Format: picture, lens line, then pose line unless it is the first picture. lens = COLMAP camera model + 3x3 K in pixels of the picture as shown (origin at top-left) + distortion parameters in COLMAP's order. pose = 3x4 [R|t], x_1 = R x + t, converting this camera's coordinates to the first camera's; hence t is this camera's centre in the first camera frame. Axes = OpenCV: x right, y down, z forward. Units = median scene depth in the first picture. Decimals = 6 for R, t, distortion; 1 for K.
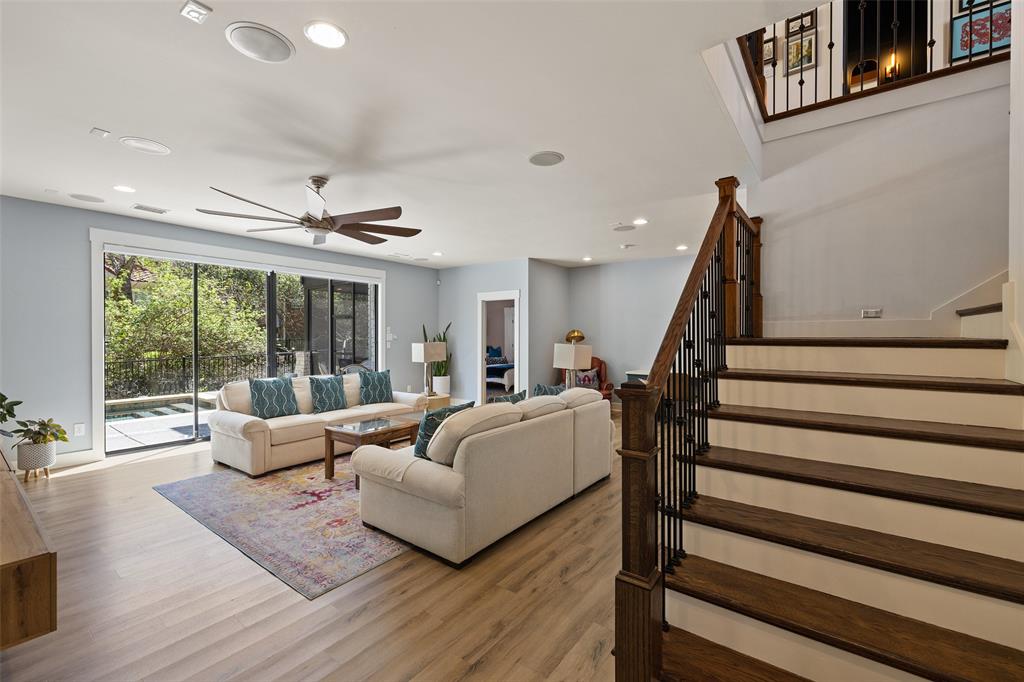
lens RADIAL K [[430.2, 0, 507.0], [0, 430.2, 336.3], [0, 0, 1]] dist [0.004773, 0.000740]
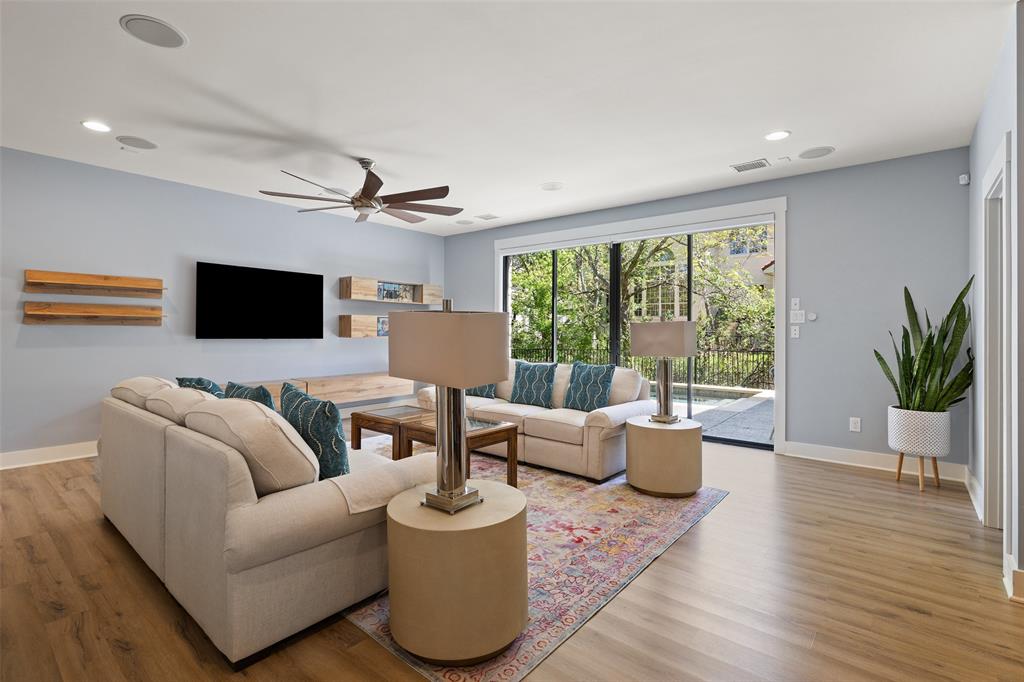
lens RADIAL K [[484.7, 0, 506.7], [0, 484.7, 331.1], [0, 0, 1]] dist [0.005409, 0.001125]
pose [[-0.050580, 0.008561, -0.998683, 0.879604], [-0.015937, 0.999829, 0.009378, 0.036154], [0.998593, 0.016391, -0.050435, 1.713010]]
